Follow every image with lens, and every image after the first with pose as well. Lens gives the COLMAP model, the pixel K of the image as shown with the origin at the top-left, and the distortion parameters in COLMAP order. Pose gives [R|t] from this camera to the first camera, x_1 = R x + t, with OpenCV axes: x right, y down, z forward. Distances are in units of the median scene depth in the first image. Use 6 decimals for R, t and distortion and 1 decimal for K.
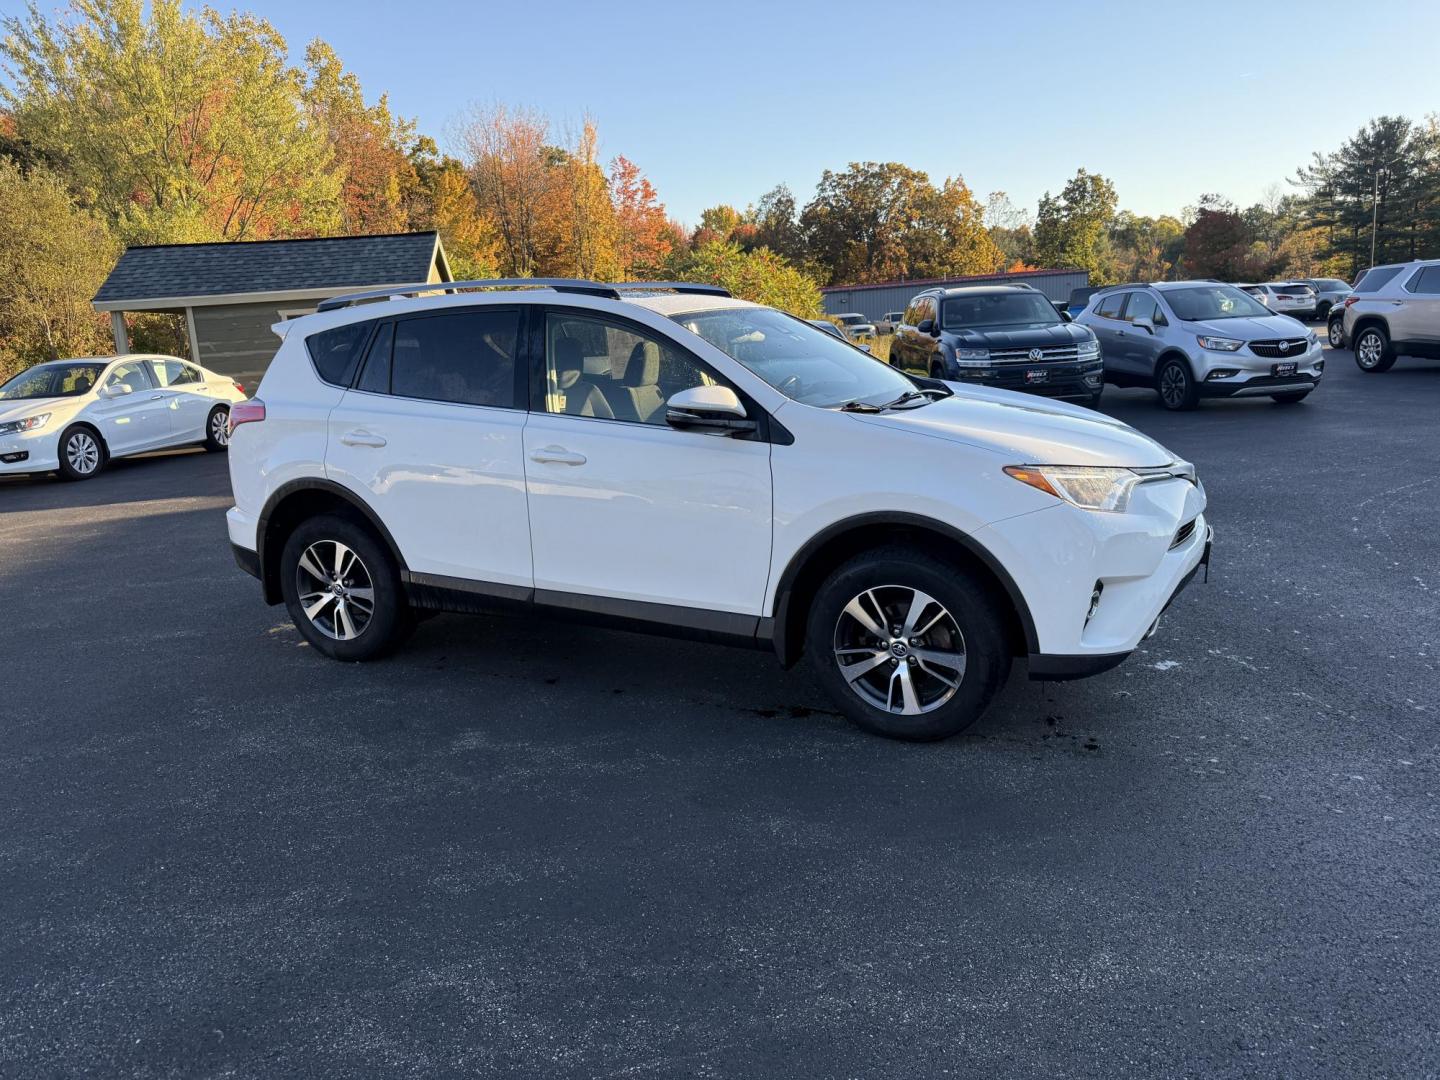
lens RADIAL K [[1005.1, 0, 713.6], [0, 1005.1, 566.8], [0, 0, 1]] dist [0.072054, -0.077003]
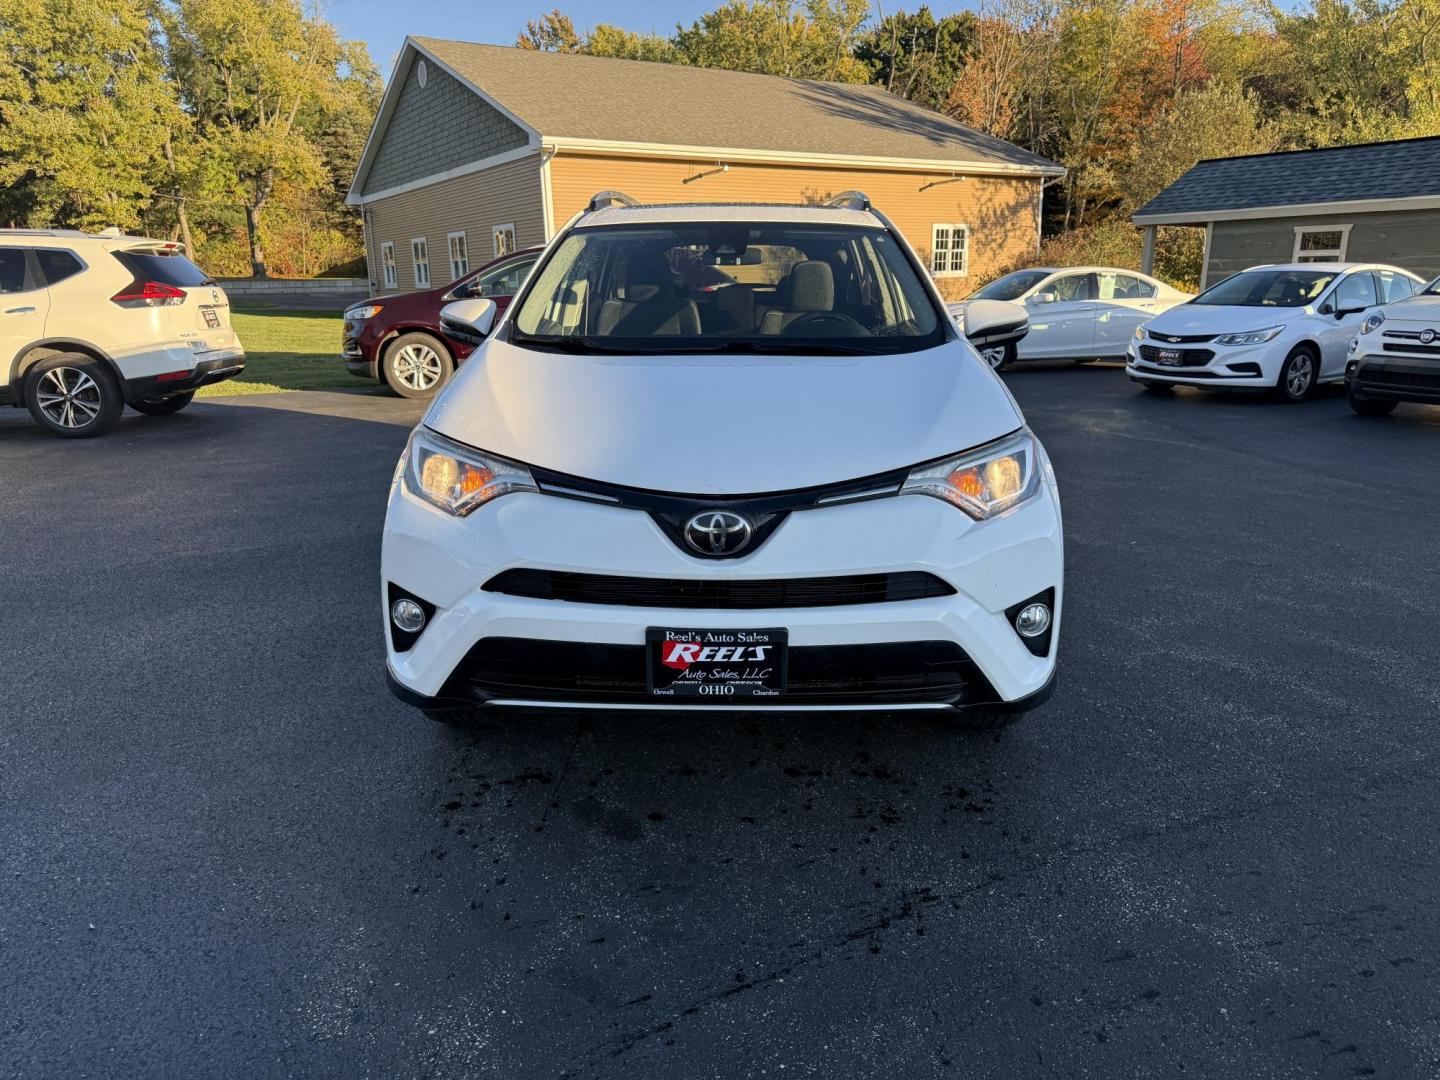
lens RADIAL K [[1045.3, 0, 736.9], [0, 1045.3, 536.3], [0, 0, 1]] dist [0.019619, -0.018444]
pose [[0.442121, 0.270557, -0.855177, 0.101203], [-0.234381, 0.955144, 0.181011, -0.018618], [0.865791, 0.120408, 0.485703, 0.068553]]
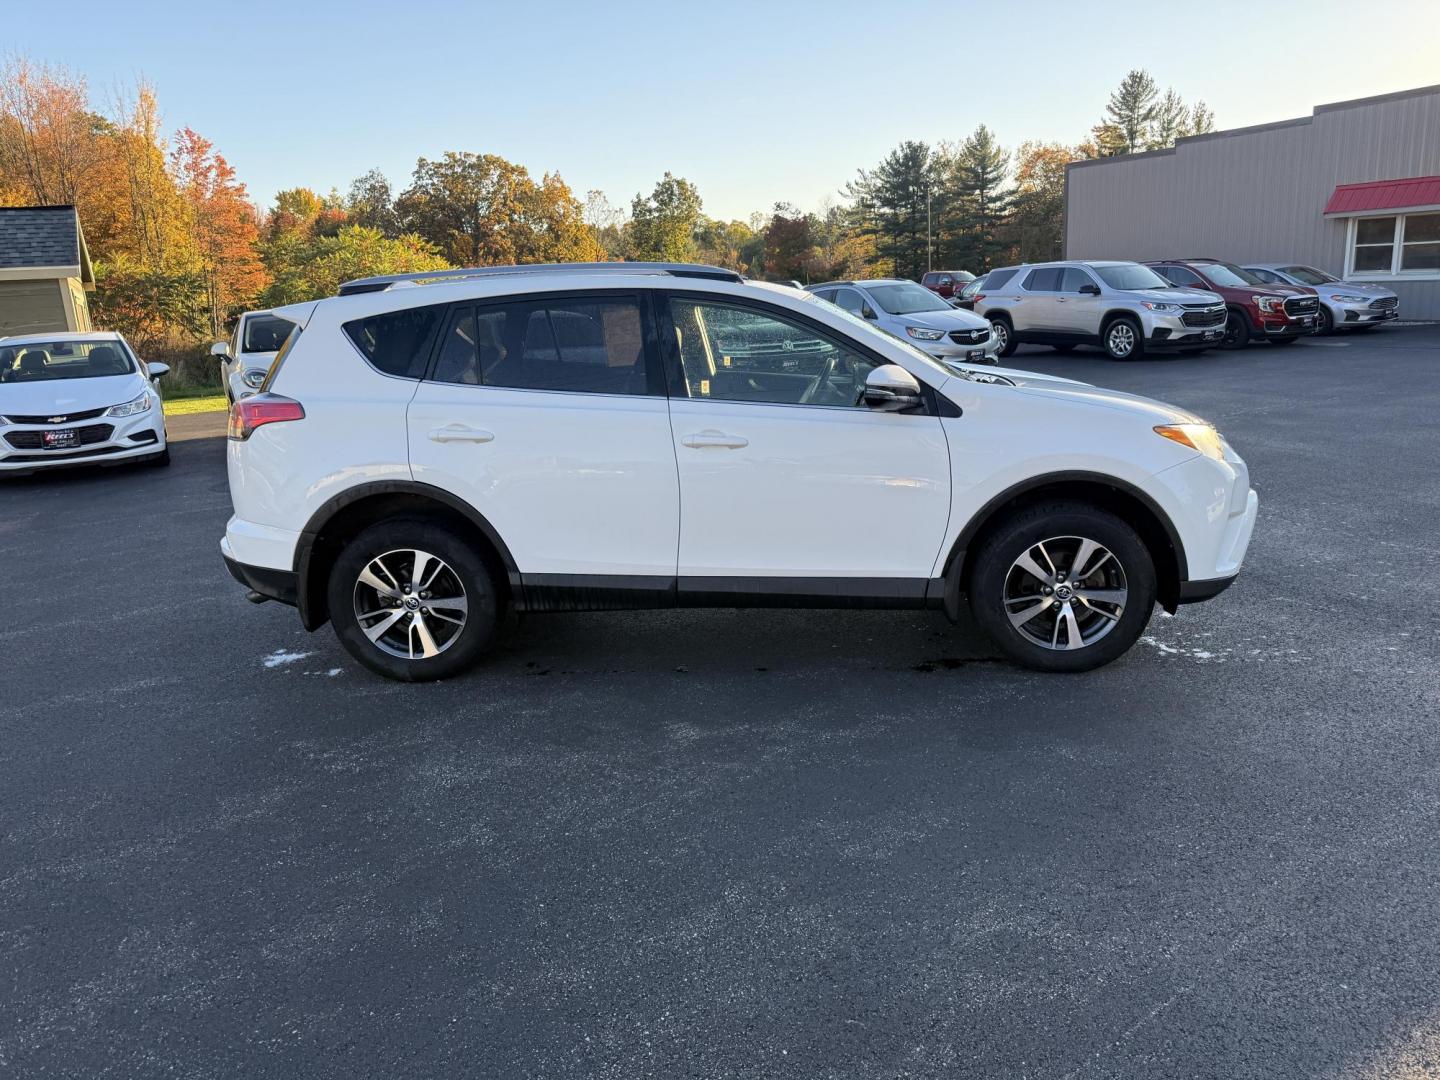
lens RADIAL K [[1015.3, 0, 721.3], [0, 1015.3, 554.2], [0, 0, 1]] dist [0.032449, -0.028211]
pose [[0.925071, -0.086614, 0.369786, -0.063726], [0.089148, 0.995965, 0.010265, -0.000828], [-0.369184, 0.023470, 0.929060, 0.007778]]
